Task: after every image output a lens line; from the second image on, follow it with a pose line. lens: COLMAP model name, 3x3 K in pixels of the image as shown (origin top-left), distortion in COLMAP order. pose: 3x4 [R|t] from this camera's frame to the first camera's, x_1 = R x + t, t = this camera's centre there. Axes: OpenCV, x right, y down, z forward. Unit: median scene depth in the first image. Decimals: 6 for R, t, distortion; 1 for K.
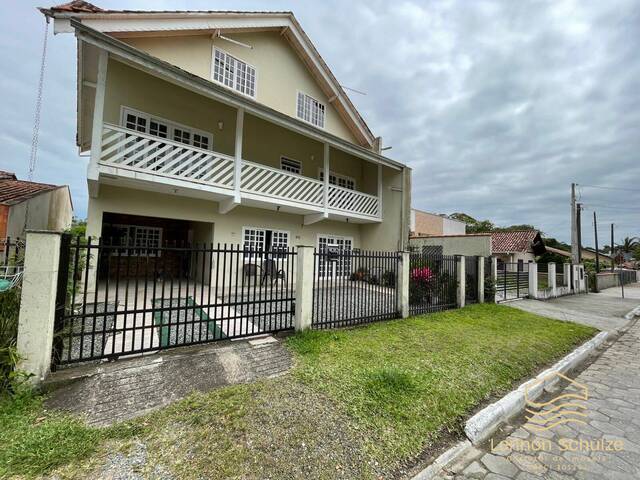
lens RADIAL K [[256.0, 0, 320.1], [0, 256.0, 241.8], [0, 0, 1]] dist [-0.006724, 0.000073]
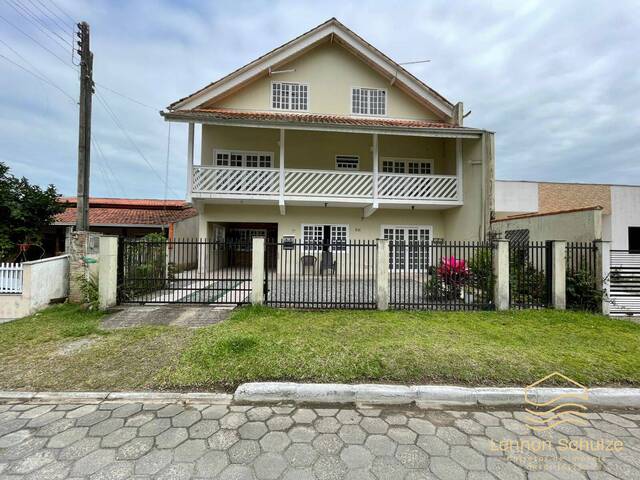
lens RADIAL K [[256.0, 0, 320.8], [0, 256.0, 241.4], [0, 0, 1]] dist [-0.006724, 0.000073]
pose [[0.829404, -0.037719, -0.557374, 0.392283], [0.048071, 0.998836, 0.003938, 0.018441], [0.556577, -0.030059, 0.830252, 0.063333]]
